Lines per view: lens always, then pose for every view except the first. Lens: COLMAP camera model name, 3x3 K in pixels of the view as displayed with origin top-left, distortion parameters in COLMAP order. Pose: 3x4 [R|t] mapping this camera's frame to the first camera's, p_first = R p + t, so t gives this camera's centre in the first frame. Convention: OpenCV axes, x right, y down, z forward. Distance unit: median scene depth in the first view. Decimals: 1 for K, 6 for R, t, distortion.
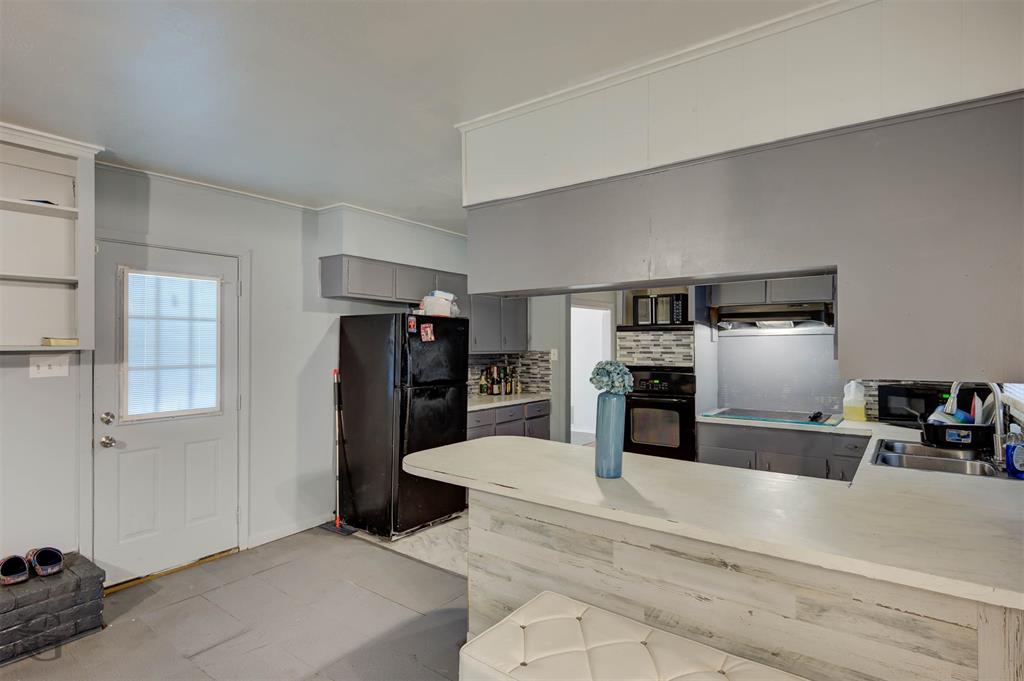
lens RADIAL K [[523.8, 0, 516.6], [0, 523.8, 339.2], [0, 0, 1]] dist [0.003868, -0.001713]
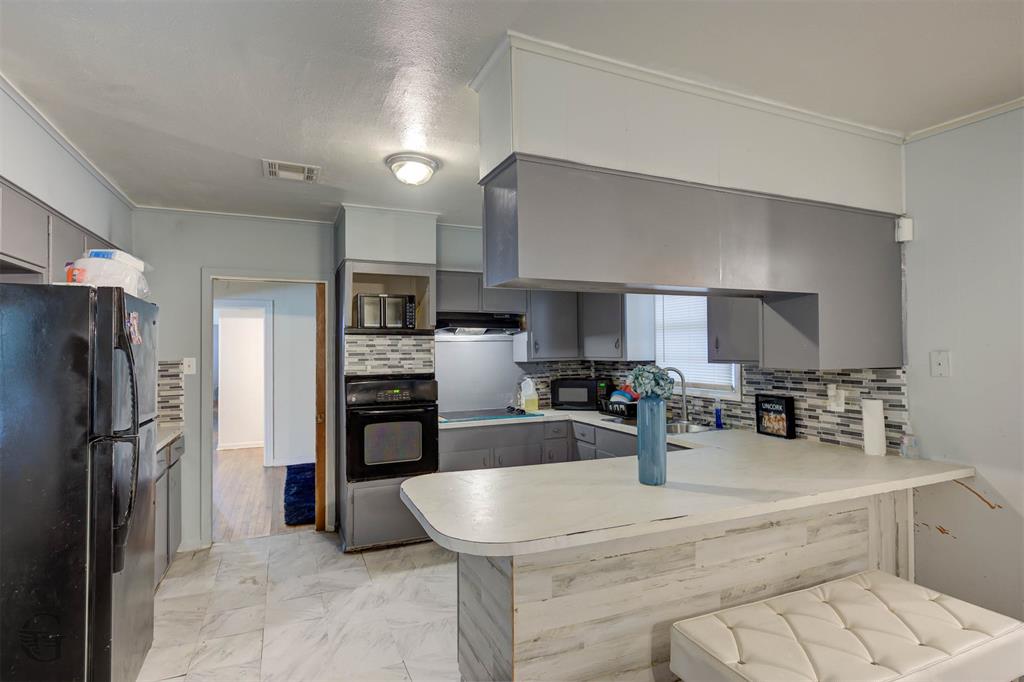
lens RADIAL K [[523.8, 0, 512.8], [0, 523.8, 341.1], [0, 0, 1]] dist [0.003868, -0.001713]
pose [[0.491749, 0.010809, 0.870670, -0.412792], [-0.003060, 0.999938, -0.010685, 0.003876], [-0.870732, 0.002590, 0.491752, 0.382195]]
